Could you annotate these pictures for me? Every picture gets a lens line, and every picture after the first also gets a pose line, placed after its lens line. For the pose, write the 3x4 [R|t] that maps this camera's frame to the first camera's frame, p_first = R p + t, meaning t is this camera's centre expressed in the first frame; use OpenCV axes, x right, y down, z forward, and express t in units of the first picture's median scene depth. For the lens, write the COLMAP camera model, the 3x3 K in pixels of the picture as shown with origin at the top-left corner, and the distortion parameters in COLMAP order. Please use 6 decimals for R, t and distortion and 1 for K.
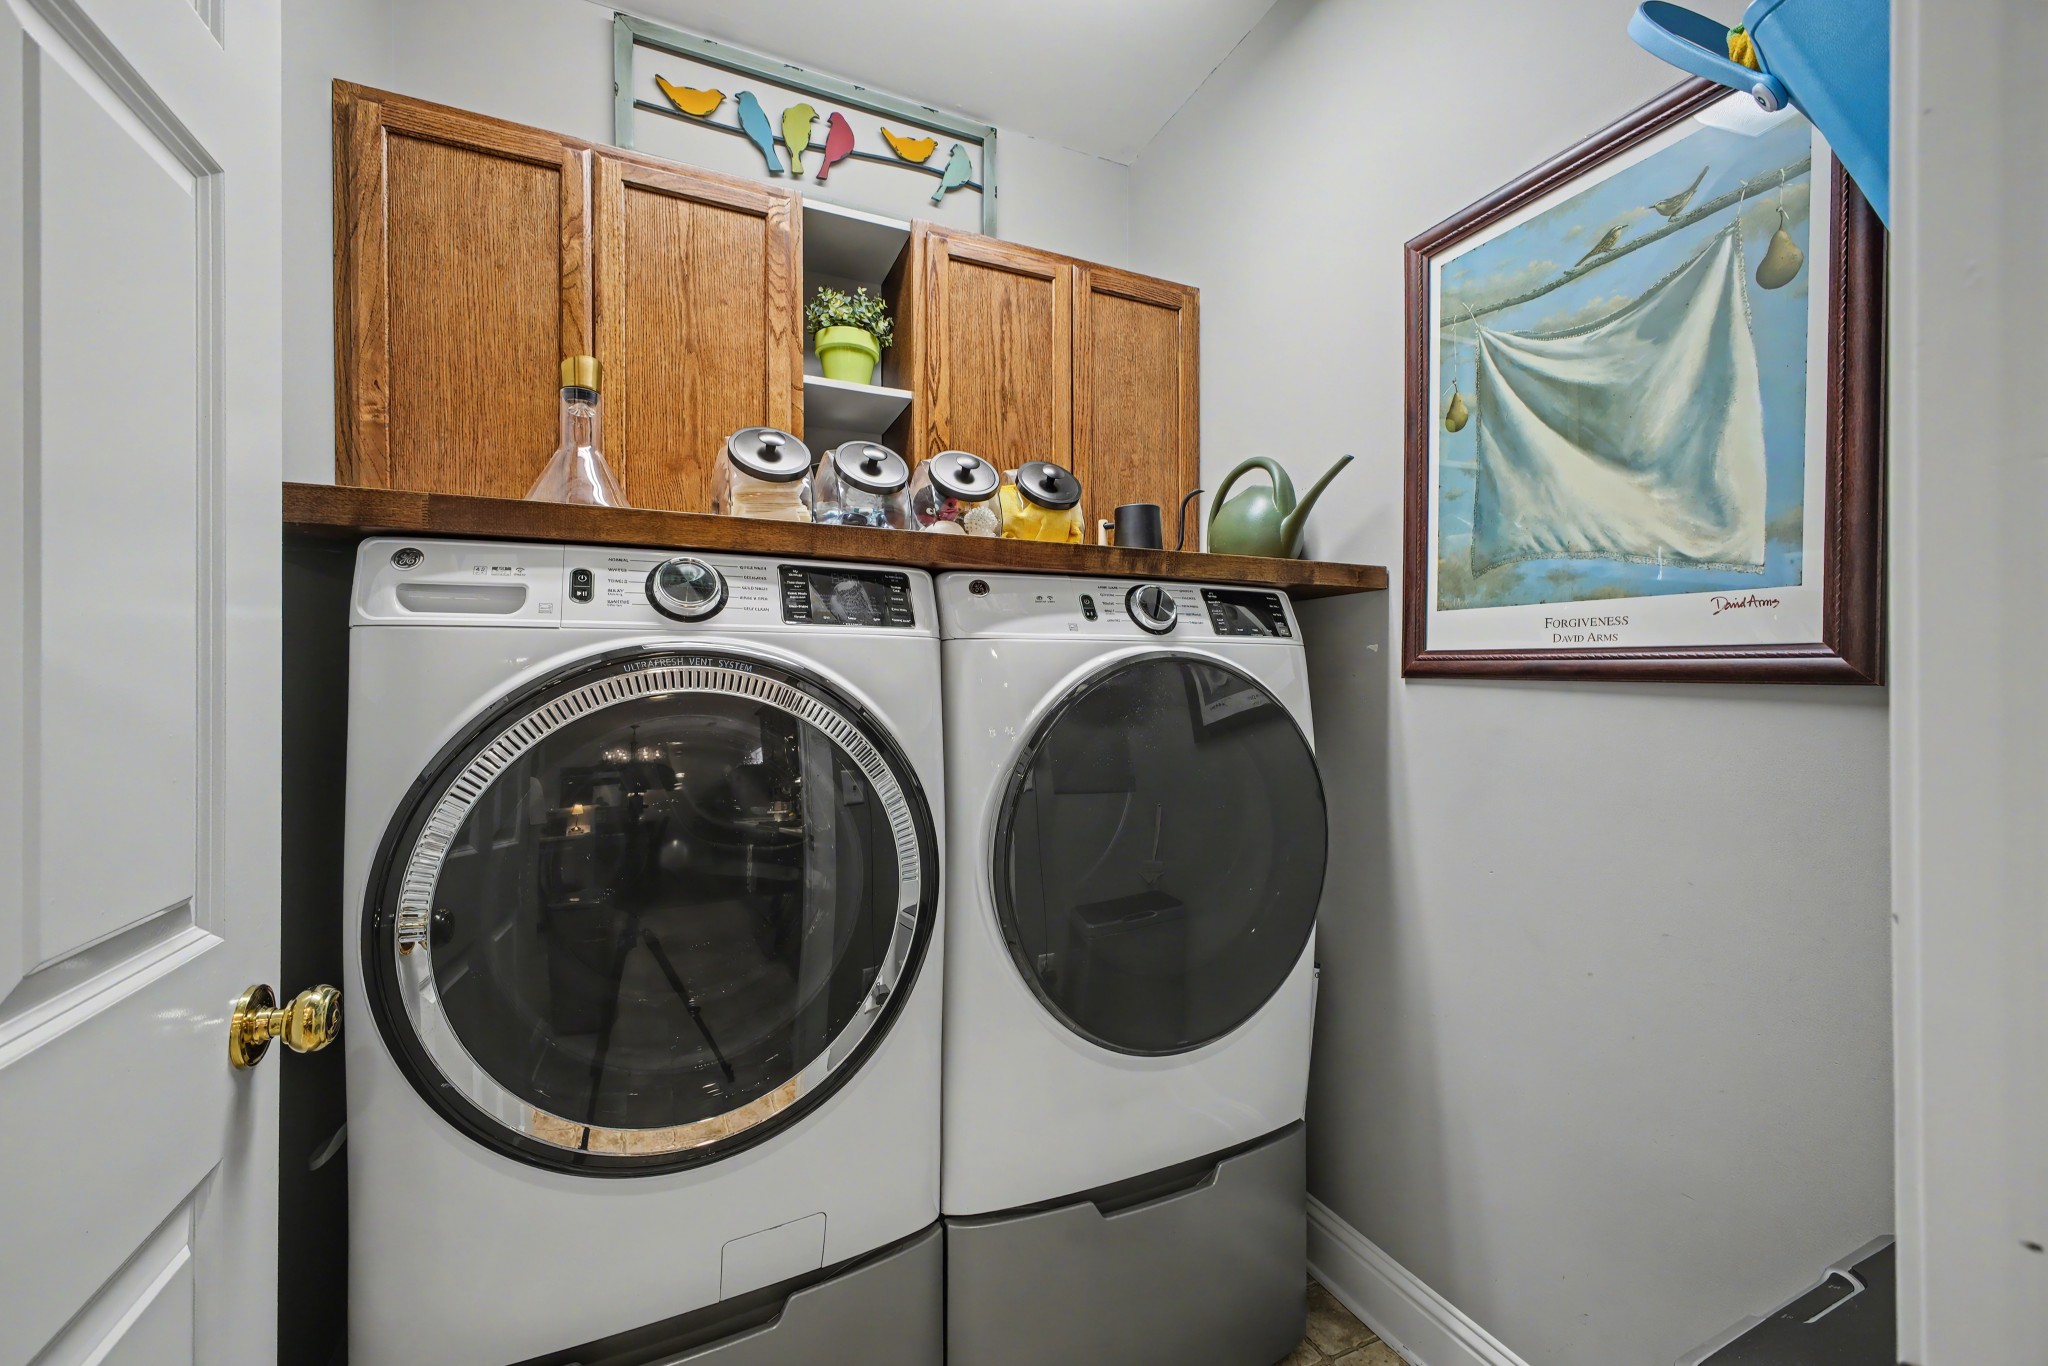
lens RADIAL K [[809.3, 0, 1027.0], [0, 809.3, 689.9], [0, 0, 1]] dist [-0.008430, 0.000241]
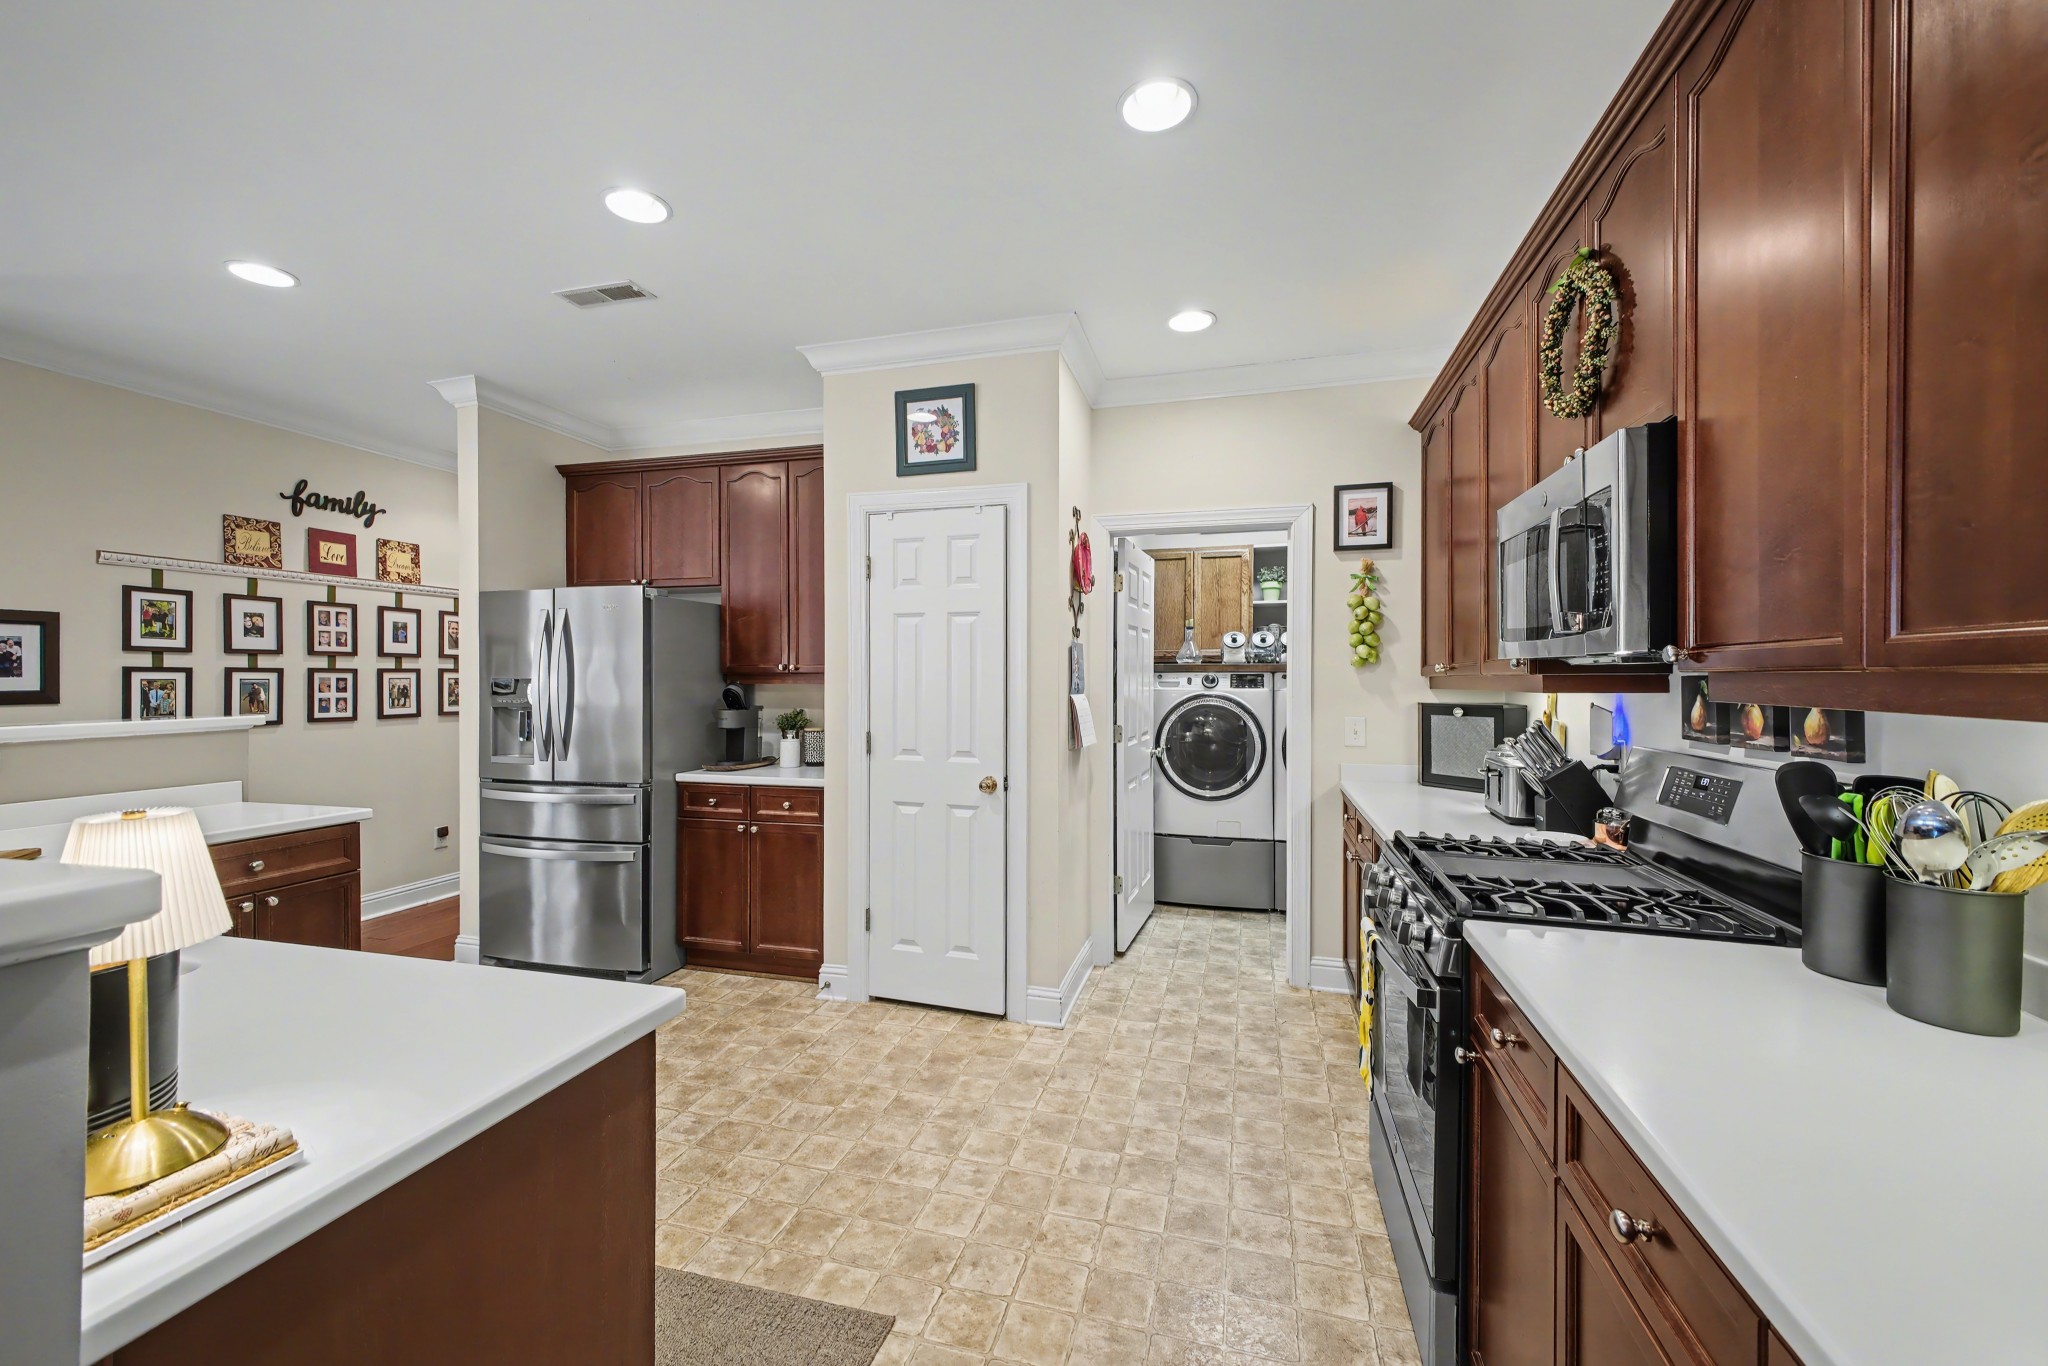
lens RADIAL K [[809.3, 0, 1026.3], [0, 809.3, 678.0], [0, 0, 1]] dist [-0.008430, 0.000241]
pose [[0.765333, 0.001714, -0.643632, 1.574077], [-0.013707, 0.999813, -0.013637, -0.058577], [0.643489, 0.019260, 0.765213, -2.889922]]
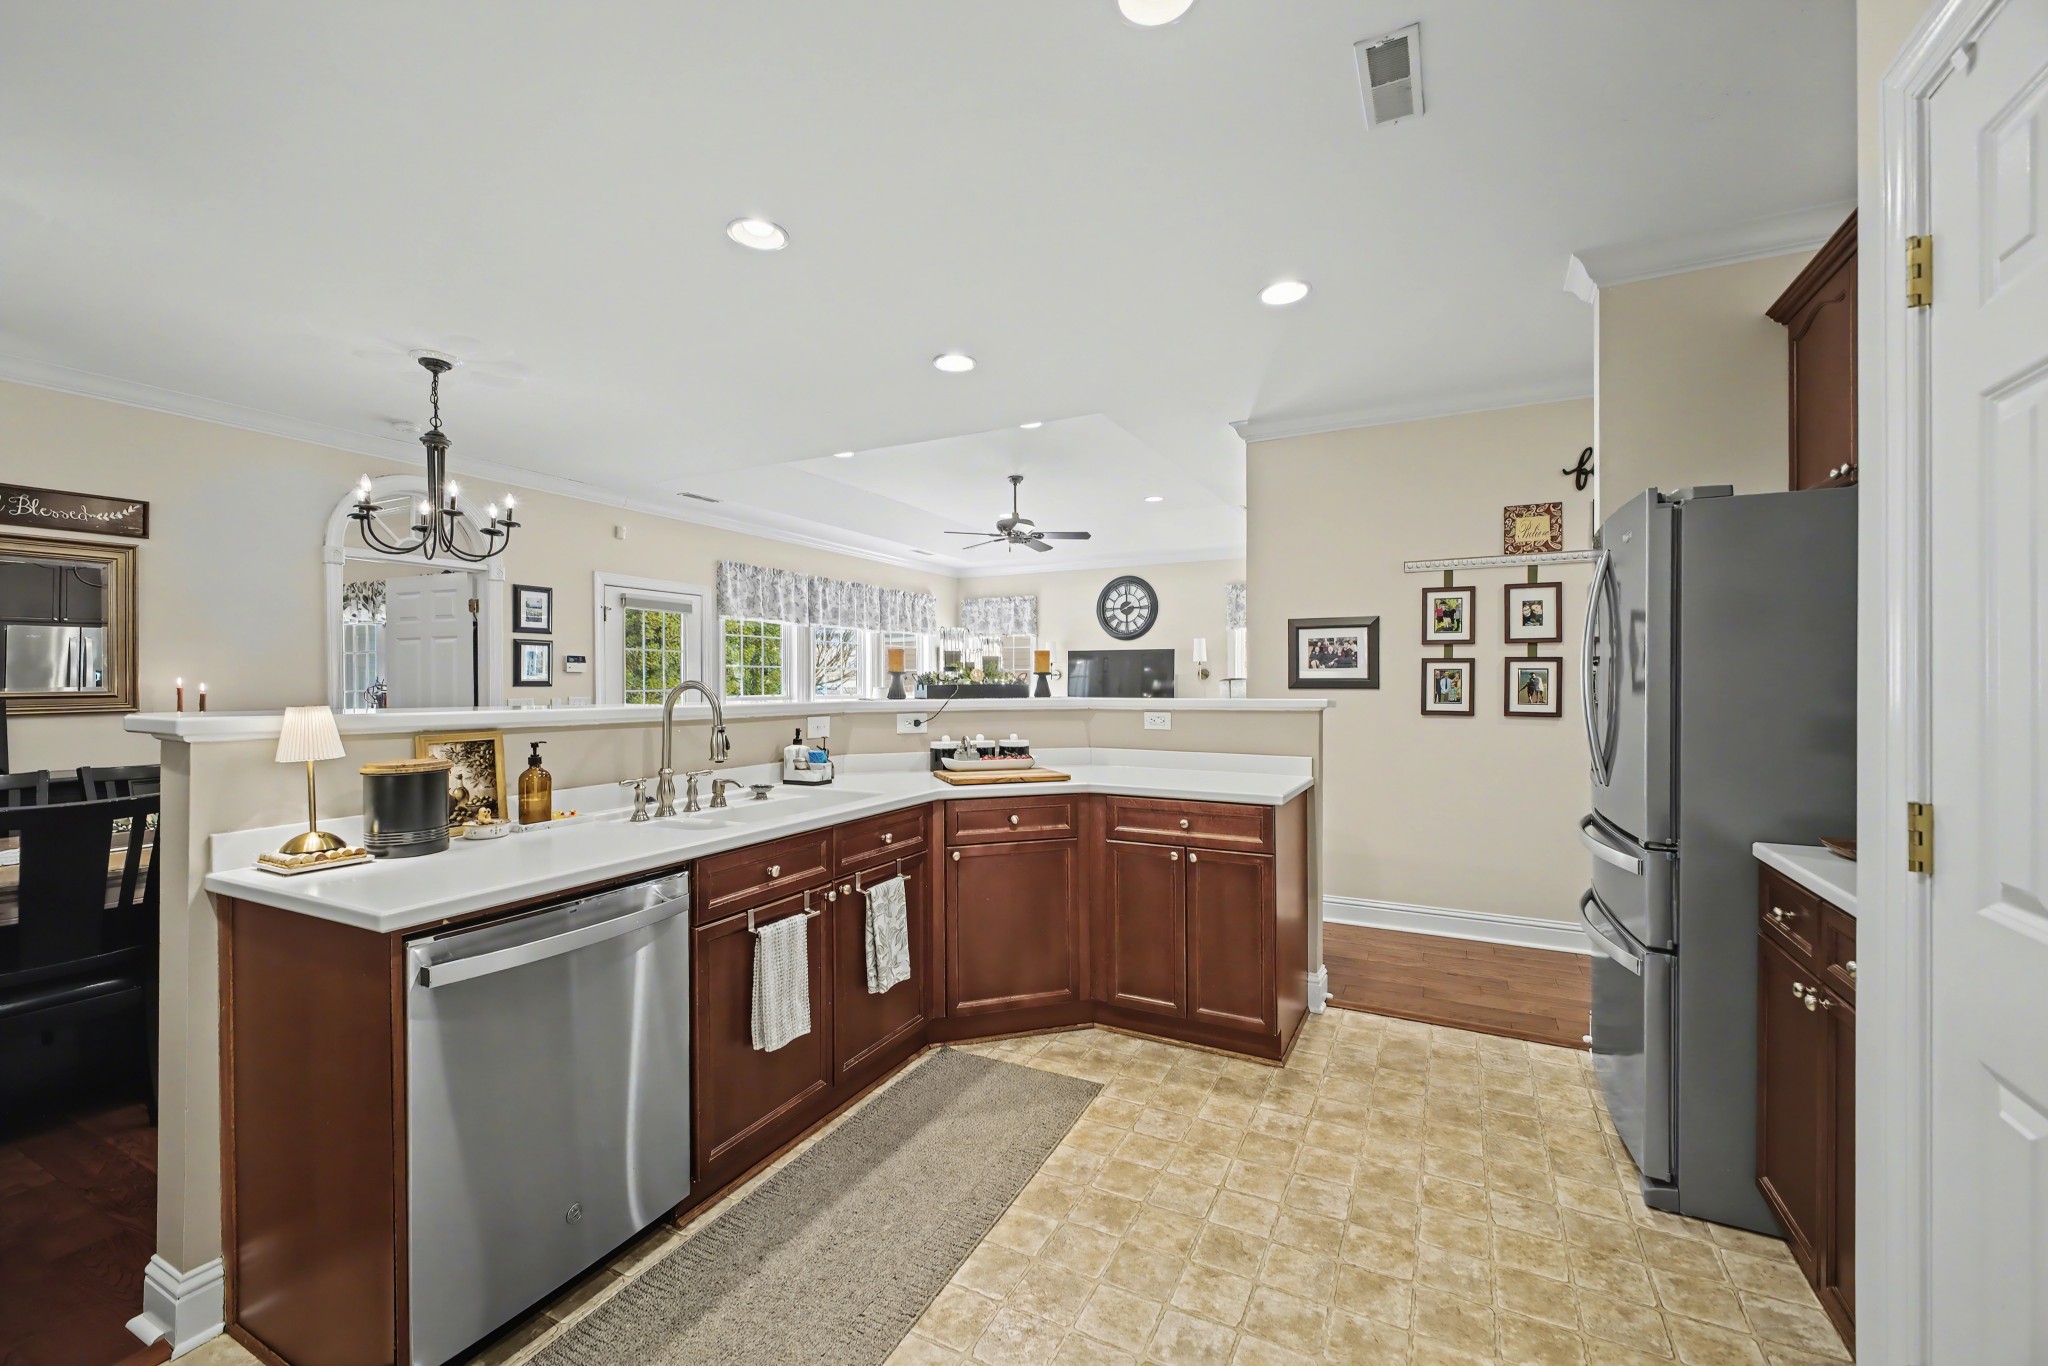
lens RADIAL K [[809.3, 0, 1010.2], [0, 809.3, 683.3], [0, 0, 1]] dist [-0.008430, 0.000241]
pose [[-0.804273, 0.005152, -0.594238, 0.575241], [-0.008486, 0.999761, 0.020153, -0.042177], [0.594199, 0.021251, -0.804037, -0.923692]]
